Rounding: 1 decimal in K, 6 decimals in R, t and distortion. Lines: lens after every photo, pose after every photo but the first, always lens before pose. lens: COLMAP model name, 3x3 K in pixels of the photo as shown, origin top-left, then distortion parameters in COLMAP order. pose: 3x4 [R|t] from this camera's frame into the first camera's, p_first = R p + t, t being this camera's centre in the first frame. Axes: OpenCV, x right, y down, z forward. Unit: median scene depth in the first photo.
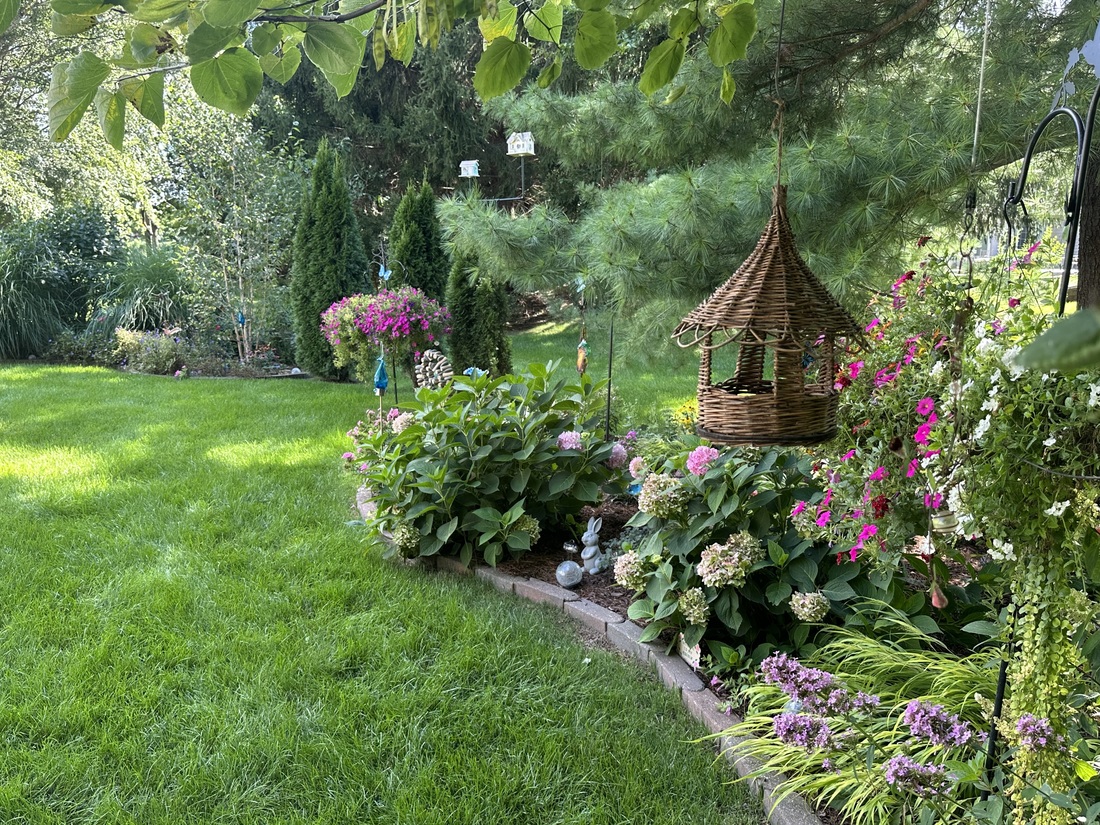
lens RADIAL K [[898.6, 0, 550.0], [0, 898.6, 412.5], [0, 0, 1]] dist [-0.001206, -0.001183]
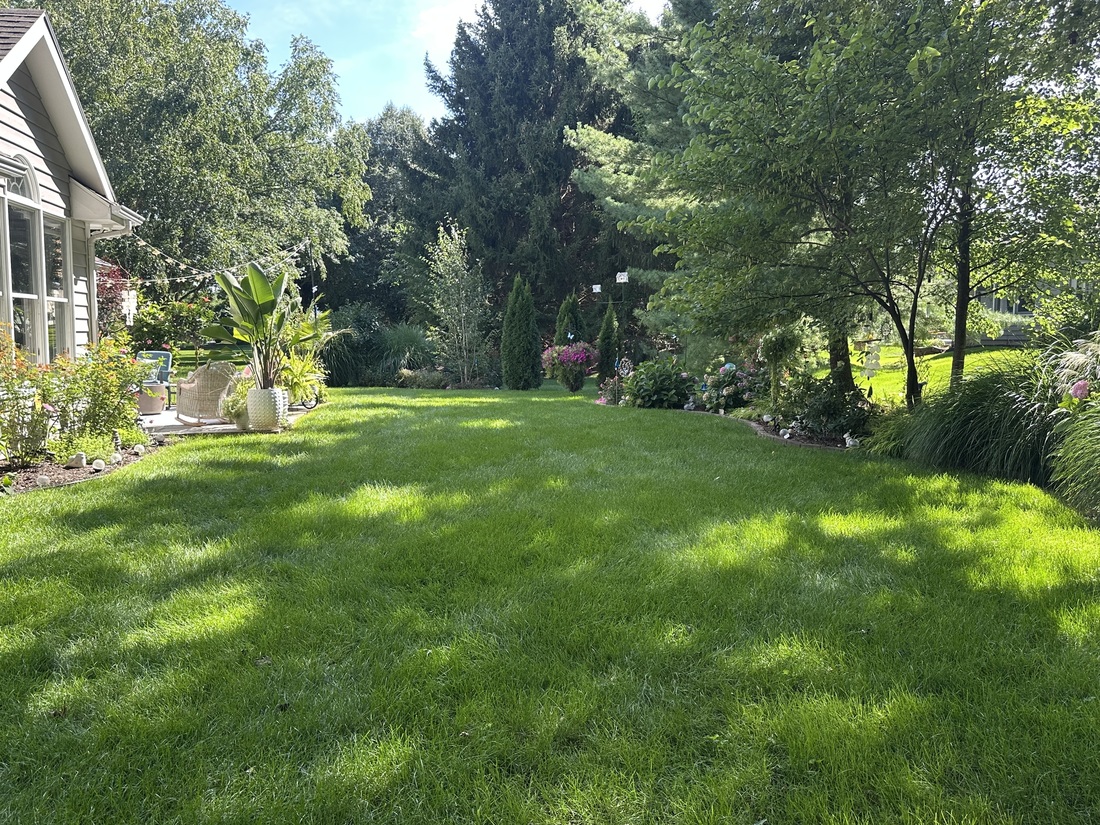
lens RADIAL K [[898.6, 0, 550.0], [0, 898.6, 412.5], [0, 0, 1]] dist [-0.001206, -0.001183]
pose [[0.999614, -0.010361, 0.025792, -0.251275], [0.012584, 0.996079, -0.087574, 0.201030], [-0.024783, 0.087865, 0.995824, -1.061230]]
